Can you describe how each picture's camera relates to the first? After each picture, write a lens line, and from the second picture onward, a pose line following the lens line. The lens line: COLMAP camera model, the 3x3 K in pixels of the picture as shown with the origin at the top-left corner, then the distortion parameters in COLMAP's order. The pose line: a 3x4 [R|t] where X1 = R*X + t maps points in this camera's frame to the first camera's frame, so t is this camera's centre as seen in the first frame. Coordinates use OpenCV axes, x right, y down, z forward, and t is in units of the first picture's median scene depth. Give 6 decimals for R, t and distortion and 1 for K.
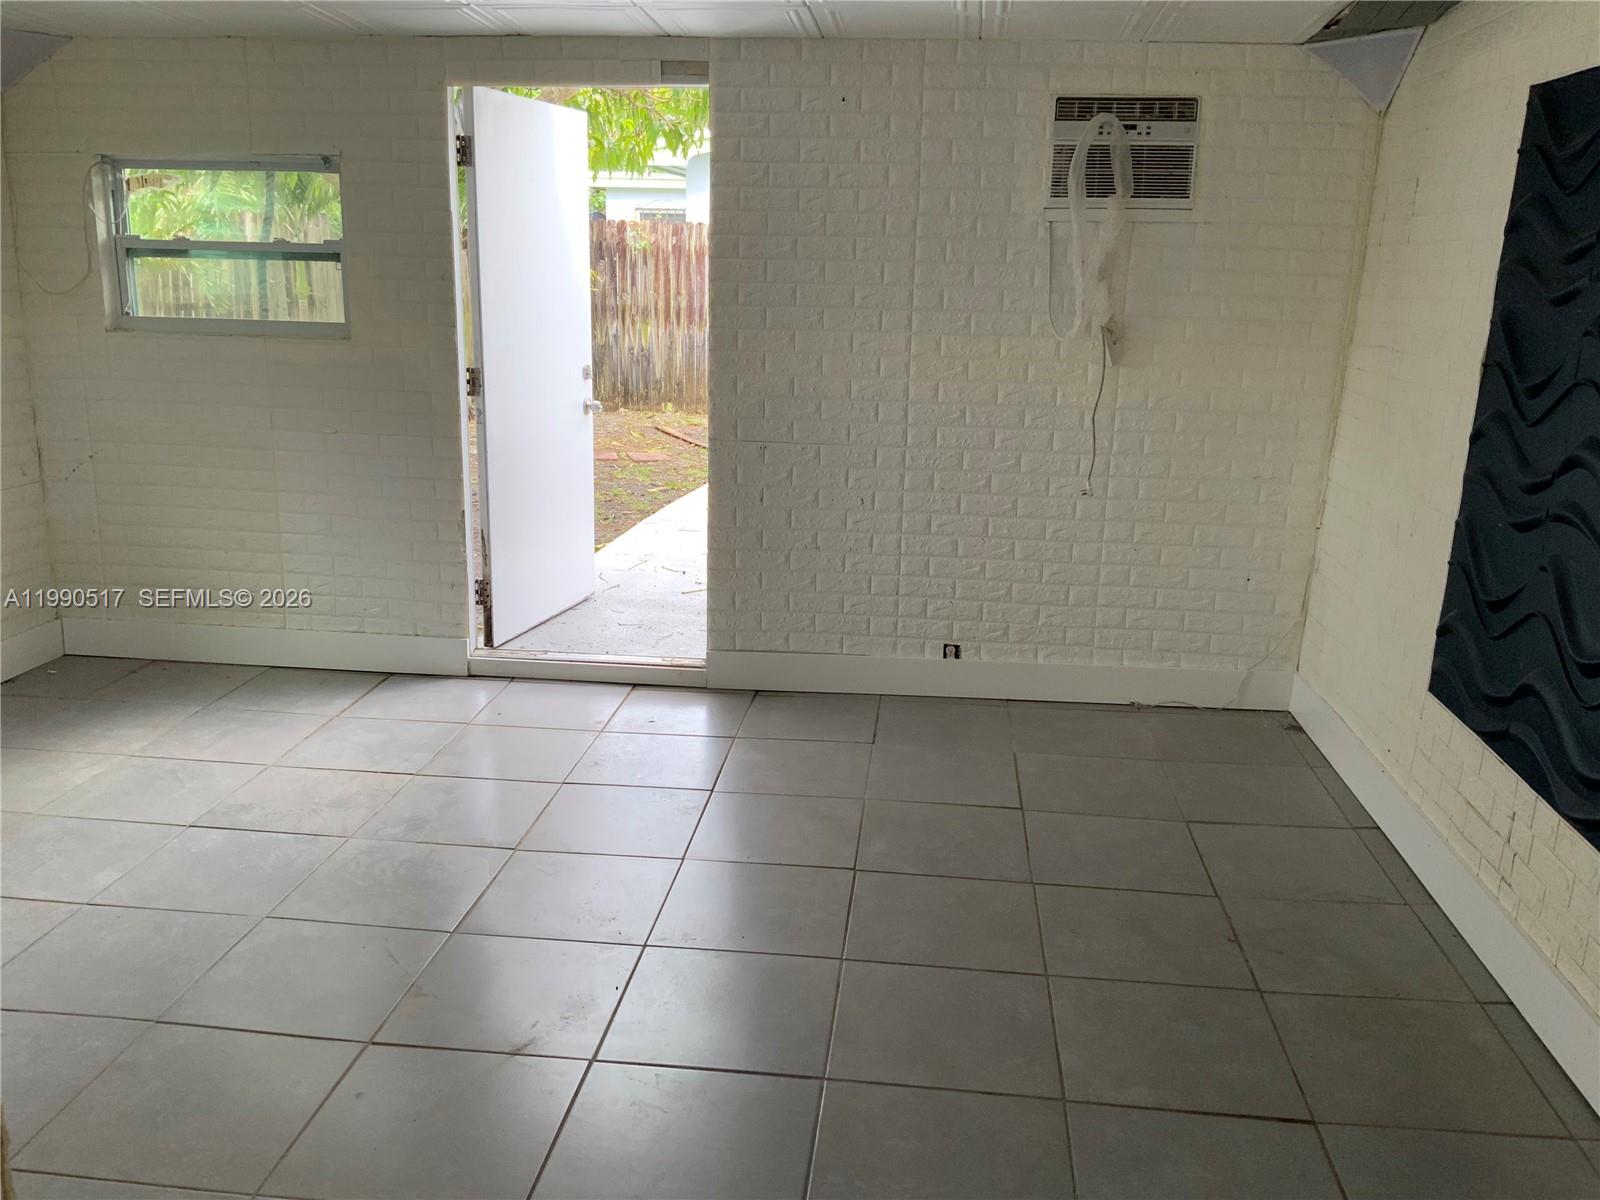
lens RADIAL K [[1303.0, 0, 794.9], [0, 1303.0, 602.9], [0, 0, 1]] dist [0.141010, -0.276333]
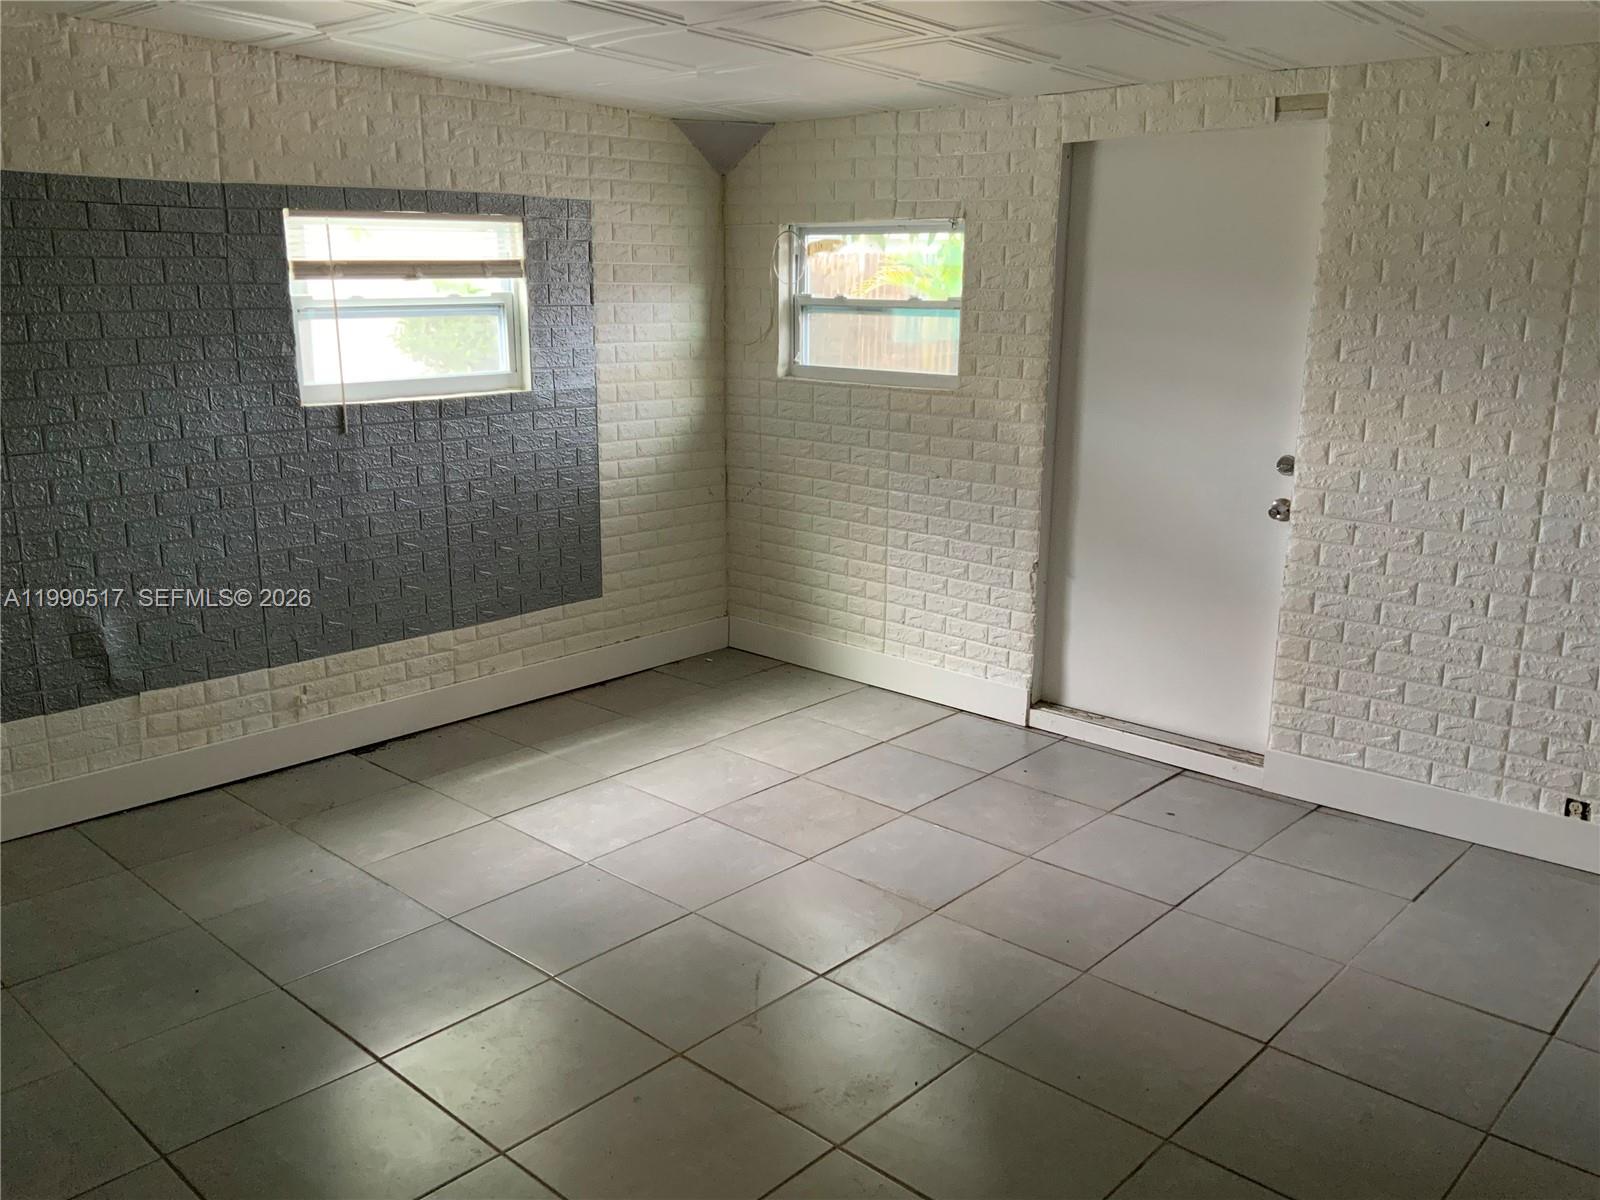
lens RADIAL K [[1316.1, 0, 798.5], [0, 1316.1, 602.4], [0, 0, 1]] dist [0.113783, -0.207114]
pose [[0.805417, 0.125305, -0.579312, 0.194687], [-0.135008, 0.990489, 0.026540, -0.044001], [0.577128, 0.056836, 0.814674, 0.080463]]
